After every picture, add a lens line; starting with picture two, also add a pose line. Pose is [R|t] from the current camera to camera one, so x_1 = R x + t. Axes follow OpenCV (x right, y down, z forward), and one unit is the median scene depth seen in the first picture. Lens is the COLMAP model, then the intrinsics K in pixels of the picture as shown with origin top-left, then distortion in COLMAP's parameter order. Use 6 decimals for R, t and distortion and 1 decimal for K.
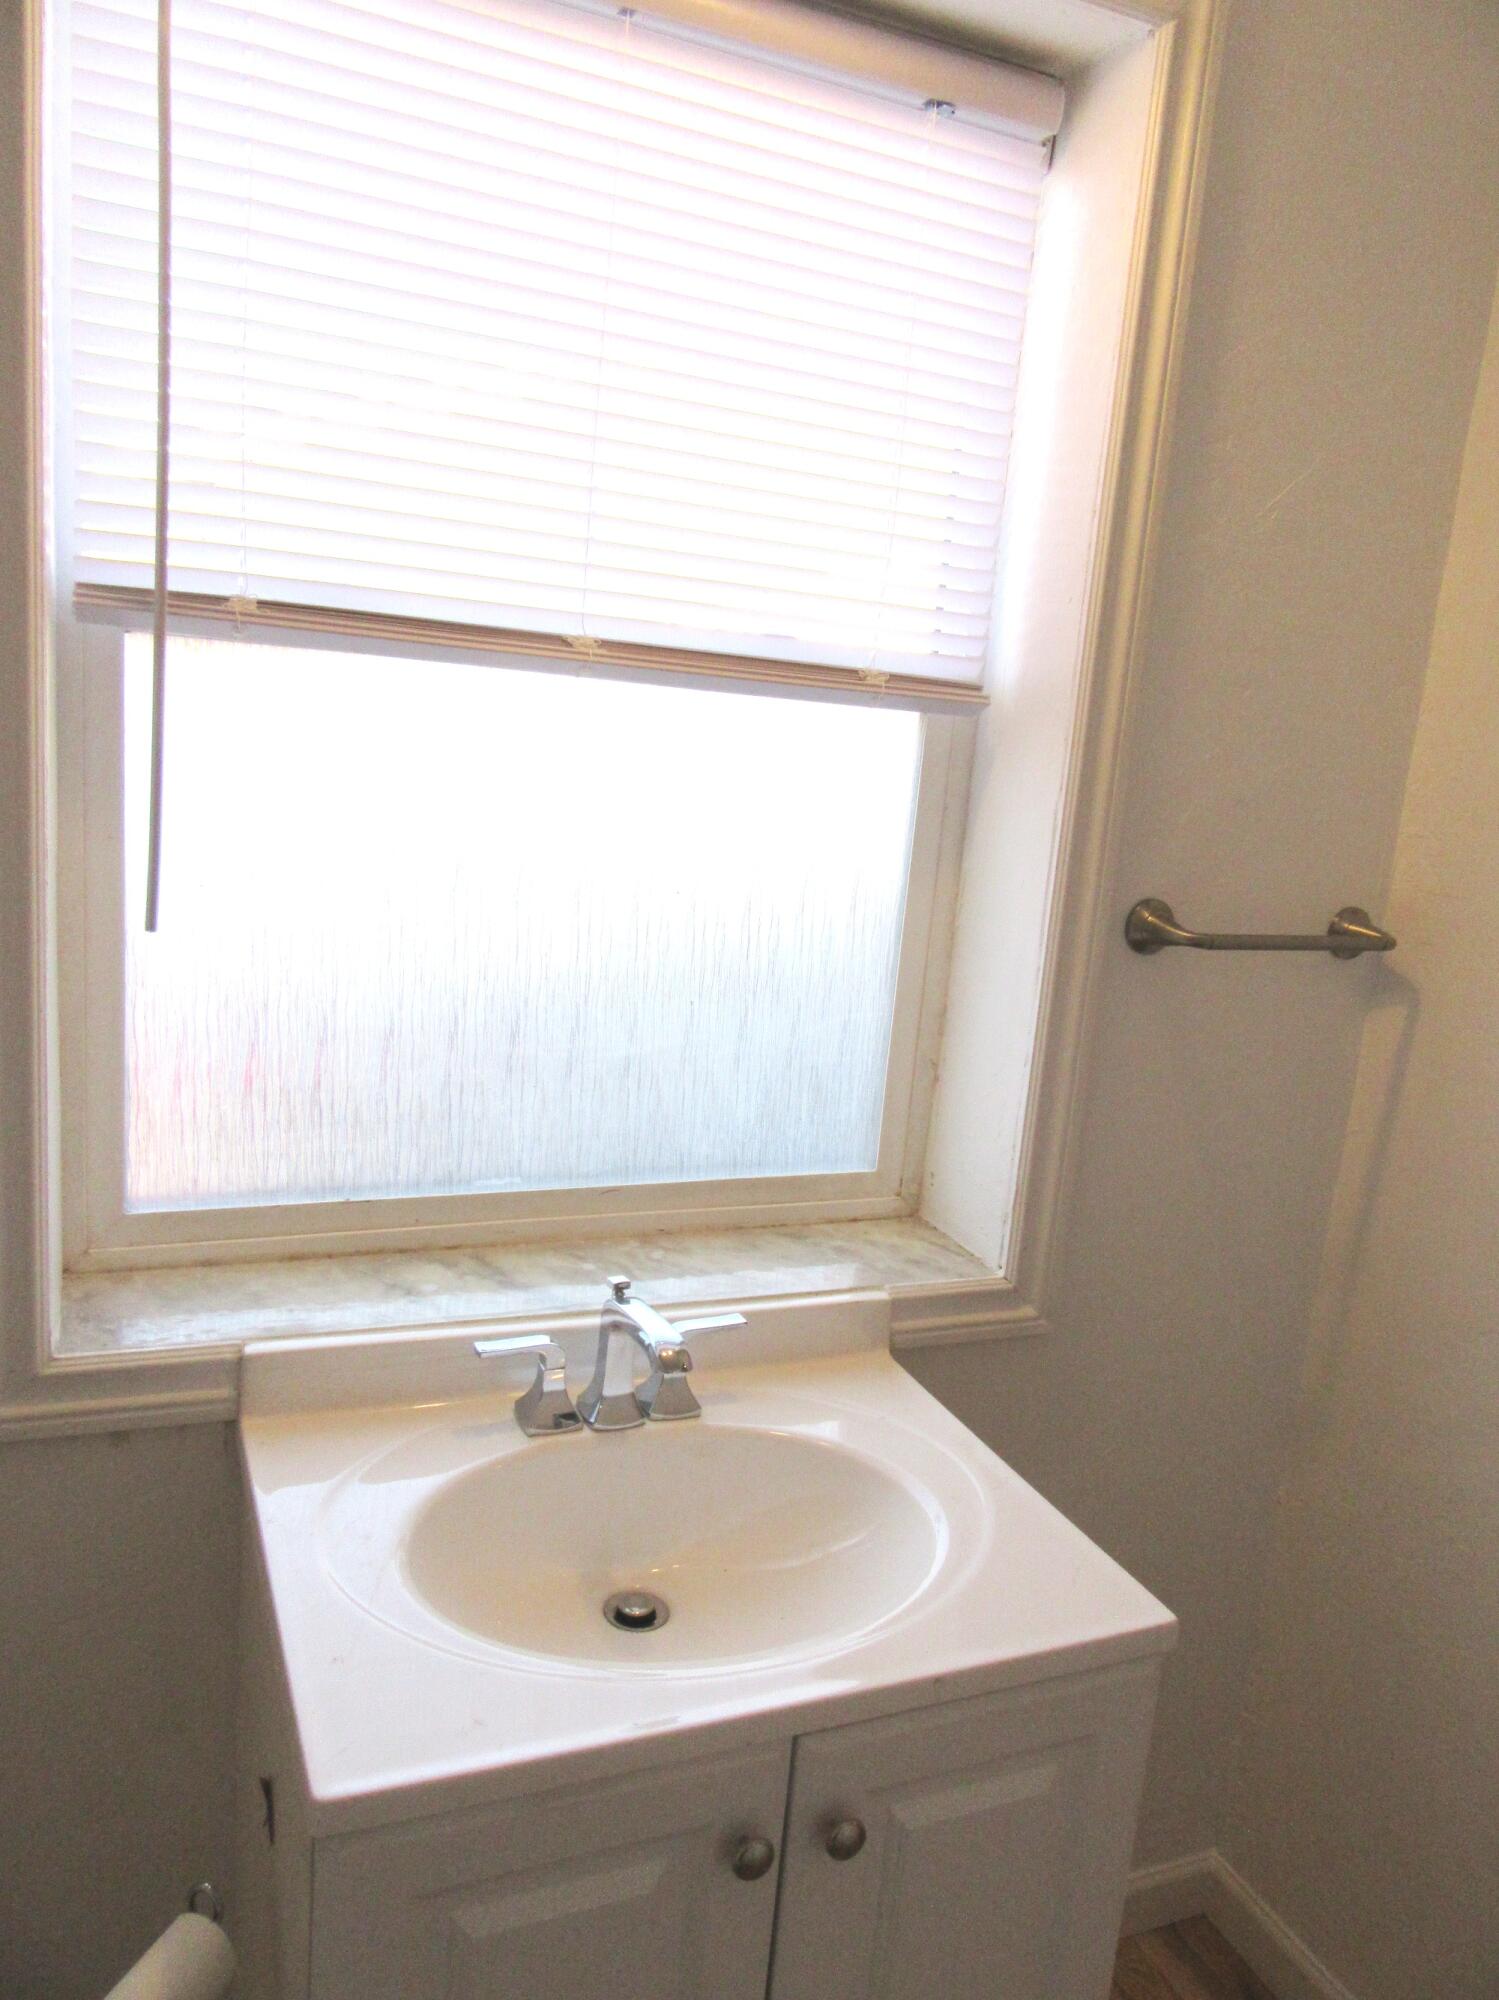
lens RADIAL K [[1479.1, 0, 750.9], [0, 1479.1, 1008.6], [0, 0, 1]] dist [-0.007263, 0.000837]
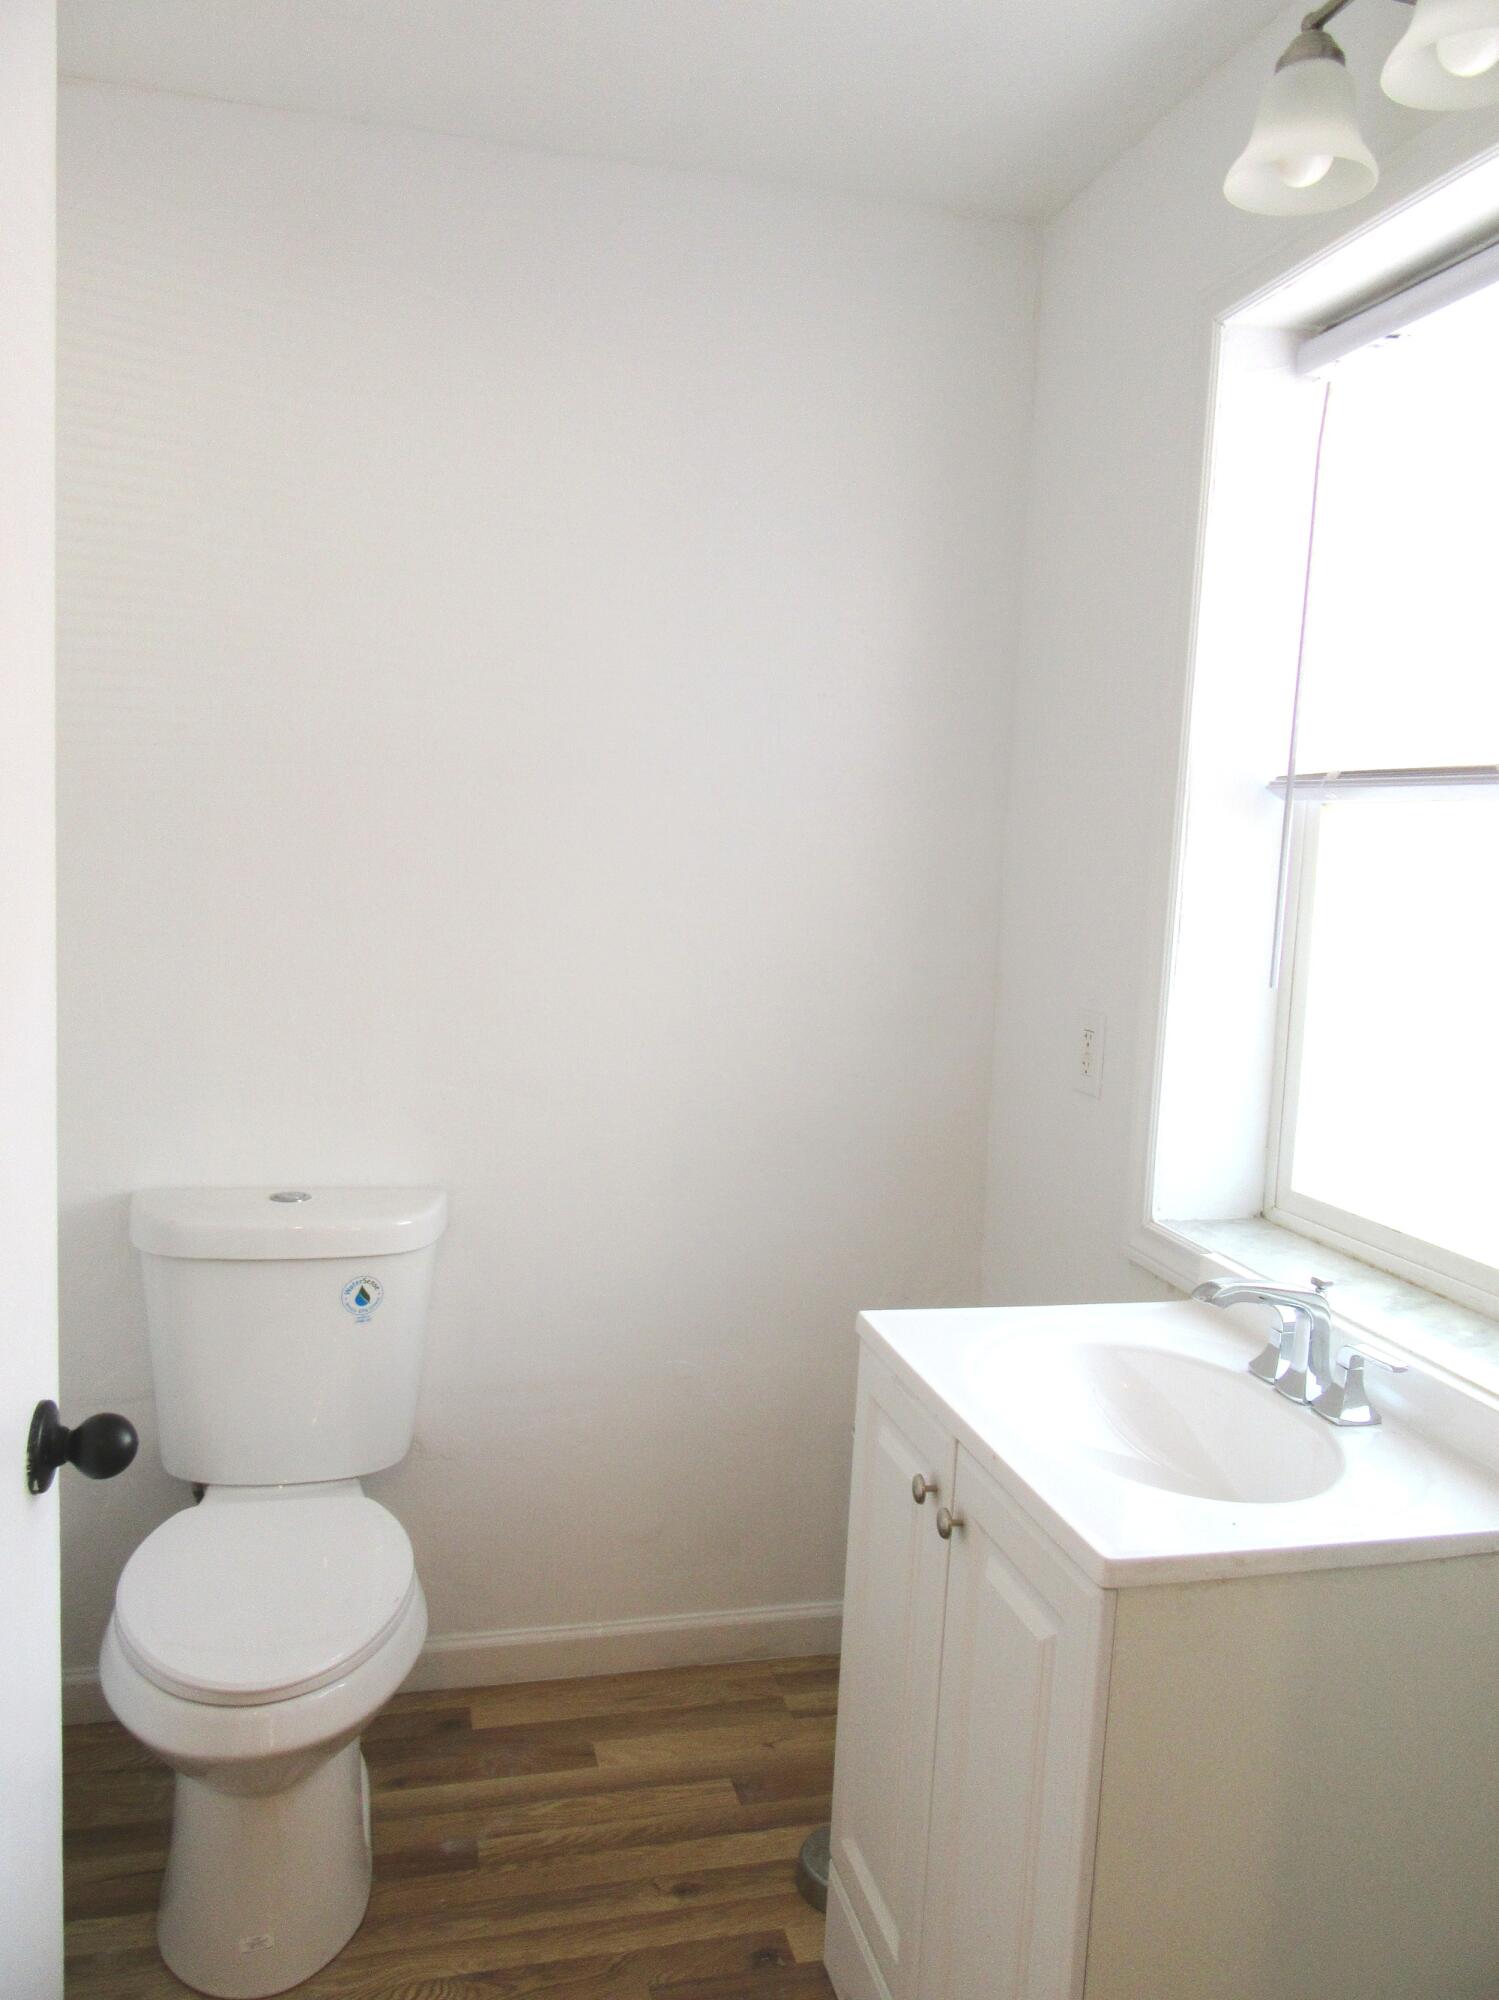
lens RADIAL K [[1479.1, 0, 751.4], [0, 1479.1, 996.2], [0, 0, 1]] dist [-0.007263, 0.000837]
pose [[-0.148265, -0.001284, -0.988947, 1.246293], [-0.271899, 0.961514, 0.039515, 0.044524], [0.950835, 0.274753, -0.142908, 0.714380]]
